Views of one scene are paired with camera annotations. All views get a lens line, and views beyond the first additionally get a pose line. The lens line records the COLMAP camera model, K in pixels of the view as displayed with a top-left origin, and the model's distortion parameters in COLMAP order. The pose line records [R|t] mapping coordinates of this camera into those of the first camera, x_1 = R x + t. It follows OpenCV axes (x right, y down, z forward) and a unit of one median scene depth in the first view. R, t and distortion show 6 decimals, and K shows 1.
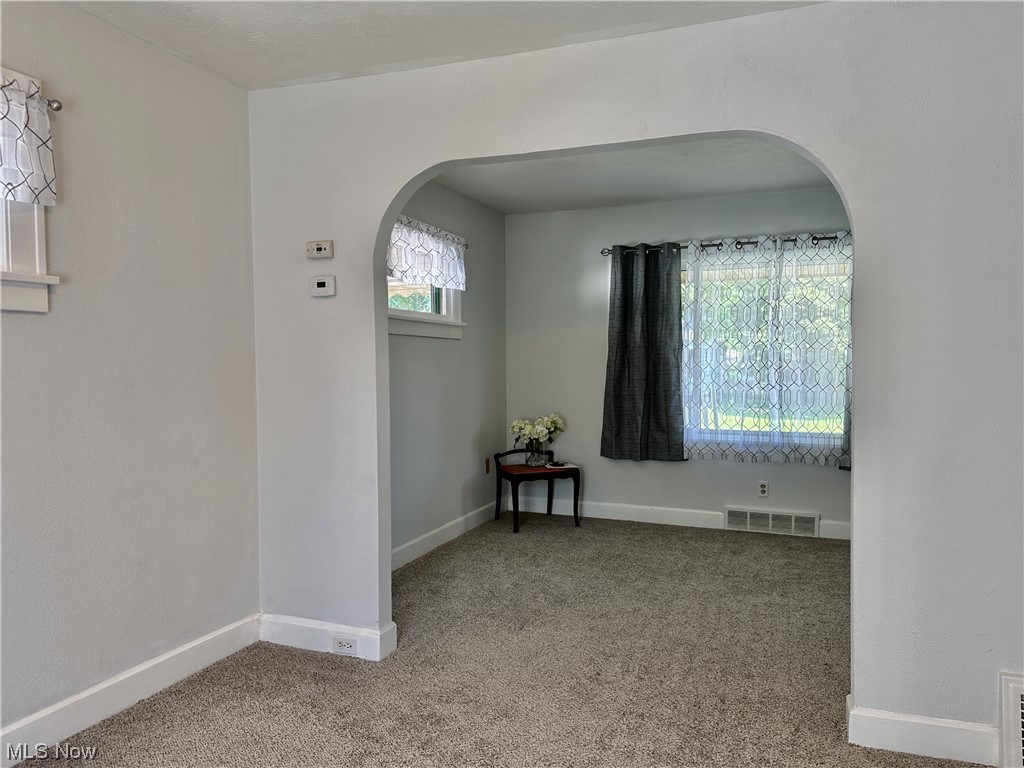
lens RADIAL K [[720.2, 0, 512.0], [0, 720.2, 384.0], [0, 0, 1]] dist [0.032526, -0.005205]
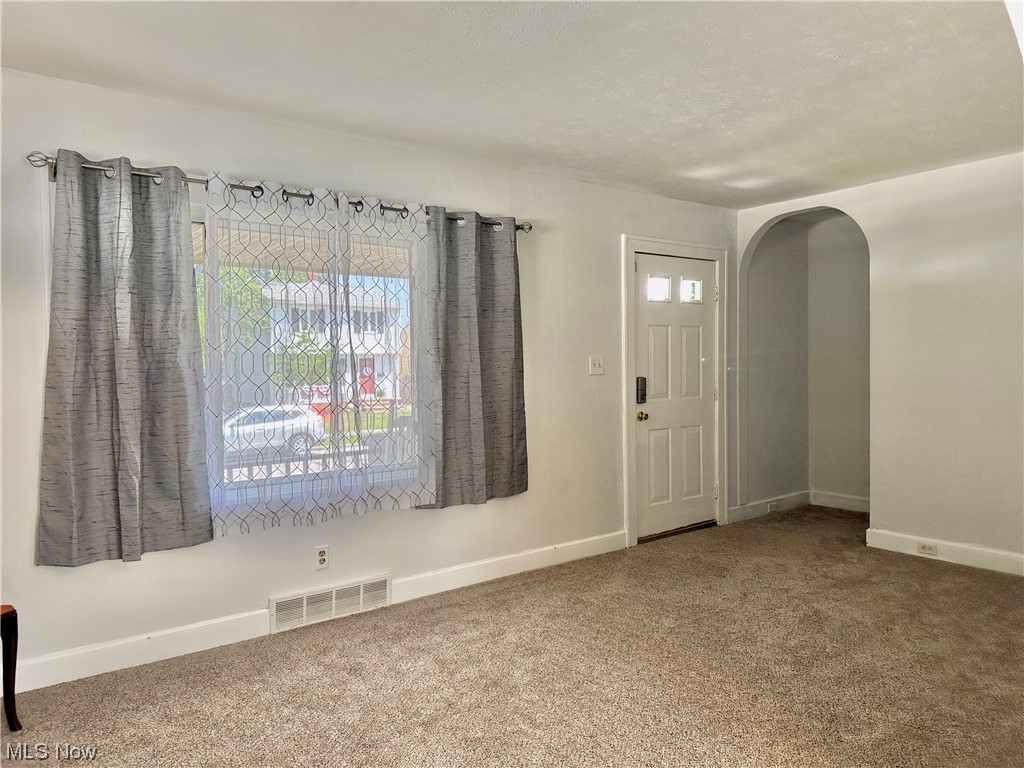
lens RADIAL K [[720.2, 0, 512.0], [0, 720.2, 384.0], [0, 0, 1]] dist [0.032526, -0.005205]
pose [[0.518208, -0.029843, 0.854734, -0.142563], [0.034808, 0.999299, 0.013787, -0.022890], [-0.854546, 0.022607, 0.518883, 0.478585]]
